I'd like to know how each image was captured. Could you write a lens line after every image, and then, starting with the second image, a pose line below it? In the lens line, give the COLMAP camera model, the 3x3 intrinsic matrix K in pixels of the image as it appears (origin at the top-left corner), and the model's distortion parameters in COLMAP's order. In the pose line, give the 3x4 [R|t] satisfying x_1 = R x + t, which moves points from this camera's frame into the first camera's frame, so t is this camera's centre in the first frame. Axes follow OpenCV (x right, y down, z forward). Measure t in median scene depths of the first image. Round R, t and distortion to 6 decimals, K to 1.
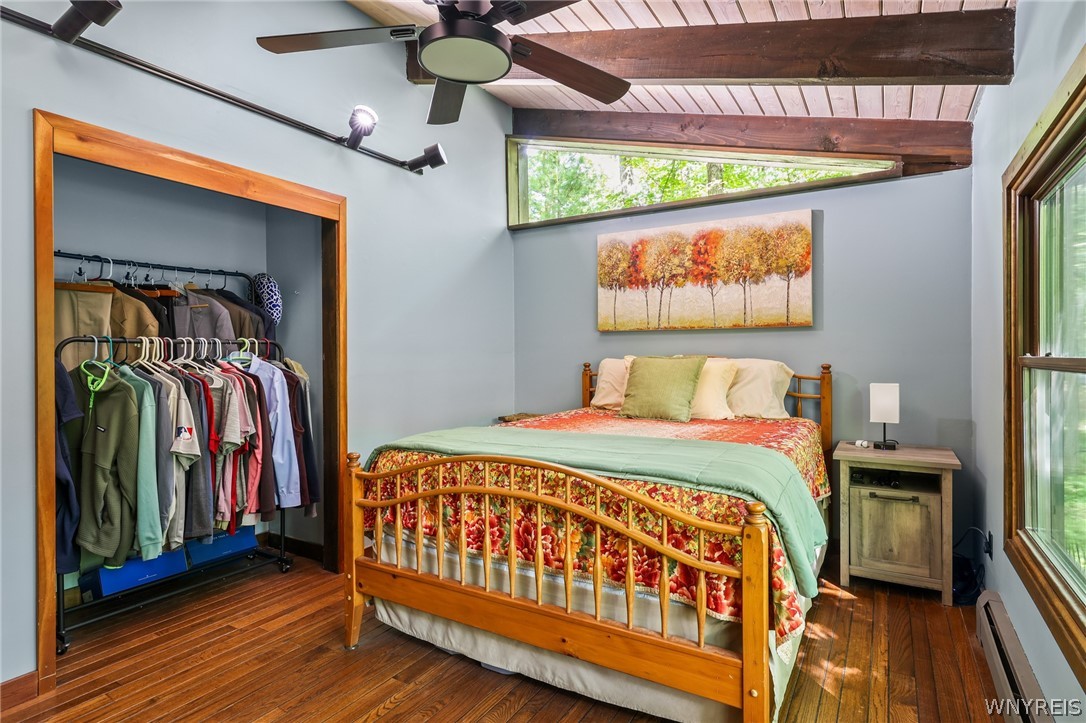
lens RADIAL K [[570.8, 0, 540.3], [0, 570.8, 357.1], [0, 0, 1]] dist [0.000852, -0.000262]
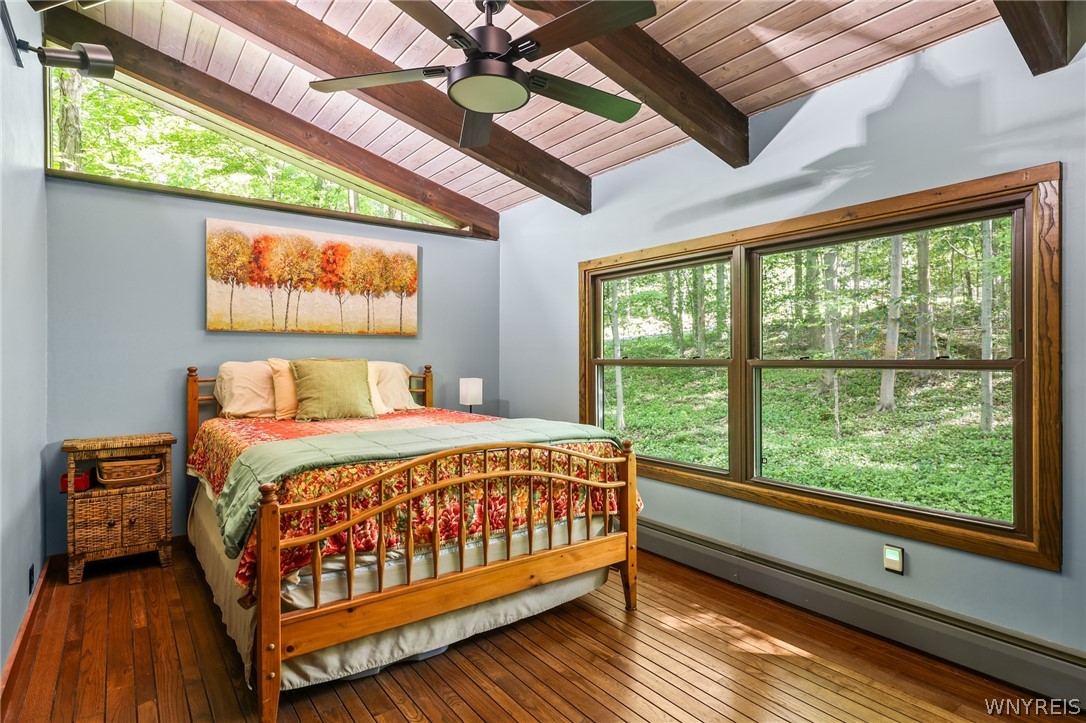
lens RADIAL K [[570.8, 0, 540.3], [0, 570.8, 357.1], [0, 0, 1]] dist [0.000852, -0.000262]
pose [[0.383237, 0.005999, 0.923630, -0.580993], [0.002248, 0.999970, -0.007427, 0.003593], [-0.923647, 0.004922, 0.383212, 0.243213]]
